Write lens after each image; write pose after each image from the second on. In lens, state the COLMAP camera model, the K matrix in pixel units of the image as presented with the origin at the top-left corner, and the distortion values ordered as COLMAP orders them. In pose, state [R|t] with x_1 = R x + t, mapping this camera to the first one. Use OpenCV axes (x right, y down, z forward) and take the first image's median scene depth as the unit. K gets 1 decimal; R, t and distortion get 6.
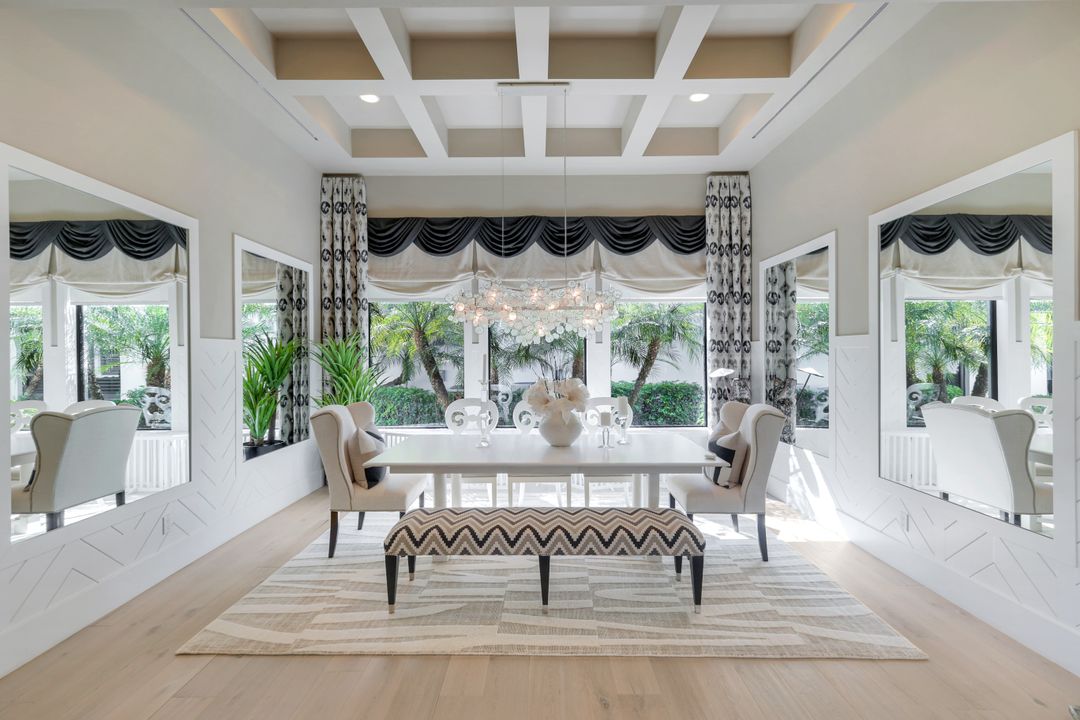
lens RADIAL K [[474.4, 0, 539.2], [0, 474.4, 355.3], [0, 0, 1]] dist [0.004546, -0.000696]
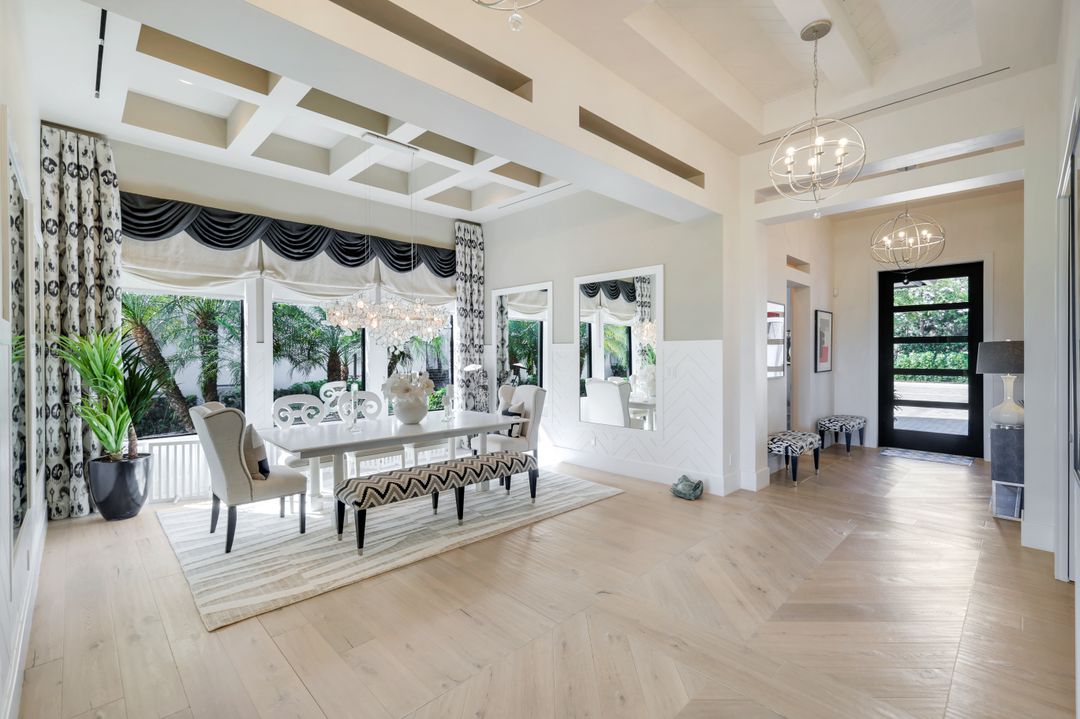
lens RADIAL K [[474.4, 0, 540.7], [0, 474.4, 356.8], [0, 0, 1]] dist [0.004546, -0.000696]
pose [[0.713468, -0.002281, 0.700684, -0.421740], [-0.000811, 0.999991, 0.004081, -0.000253], [-0.700687, -0.003480, 0.713460, -0.125787]]
